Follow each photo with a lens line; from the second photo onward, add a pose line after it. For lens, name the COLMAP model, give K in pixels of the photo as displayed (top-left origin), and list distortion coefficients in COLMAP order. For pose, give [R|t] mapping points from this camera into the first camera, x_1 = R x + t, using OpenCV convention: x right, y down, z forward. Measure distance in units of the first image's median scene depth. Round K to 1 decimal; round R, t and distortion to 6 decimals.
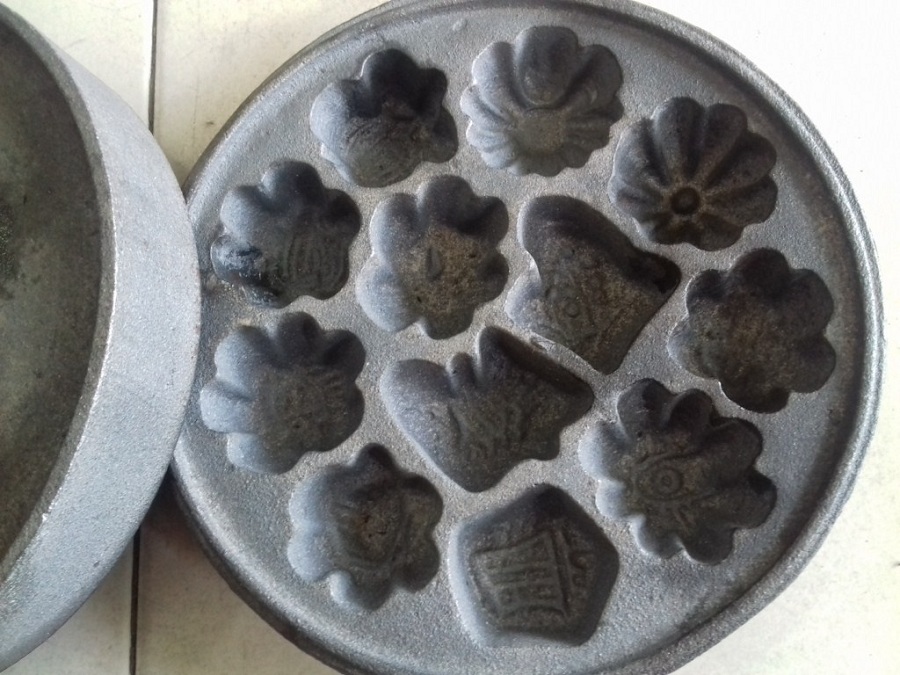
lens RADIAL K [[839.3, 0, 447.4], [0, 839.3, 334.9], [0, 0, 1]] dist [0.043262, 0.000000]
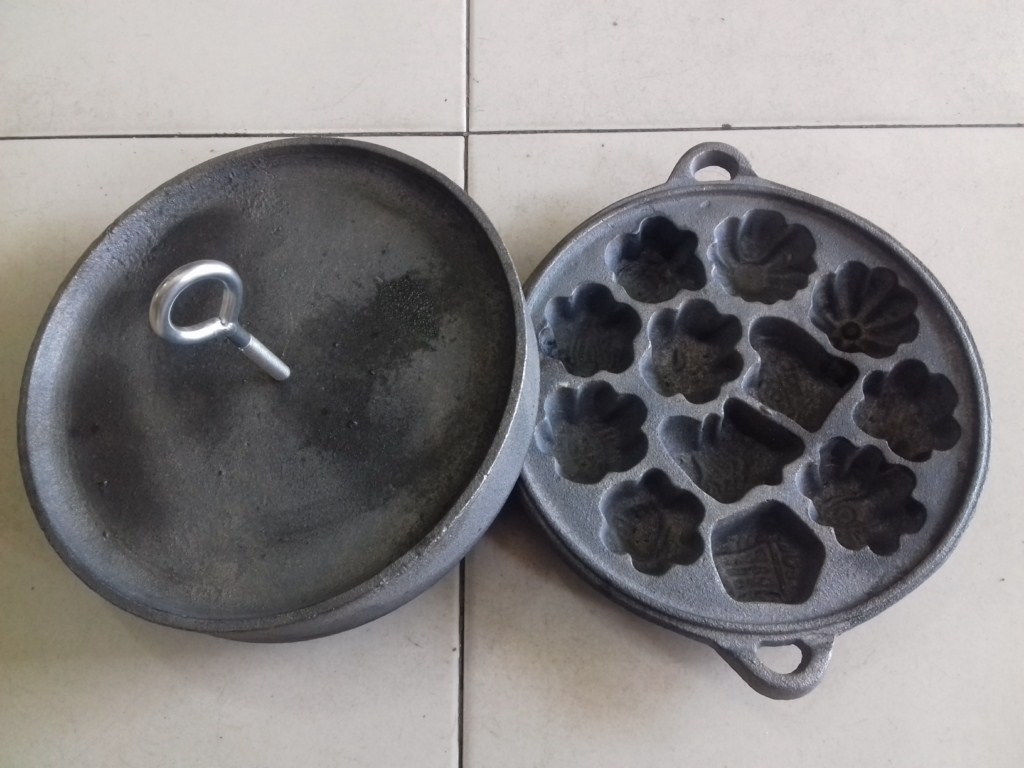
lens RADIAL K [[954.9, 0, 509.0], [0, 954.9, 377.5], [0, 0, 1]] dist [0.043262, 0.000000]
pose [[0.995643, 0.072639, 0.058476, -0.436531], [-0.061182, 0.982083, -0.178240, 0.276642], [-0.070375, 0.173886, 0.982248, -0.632675]]
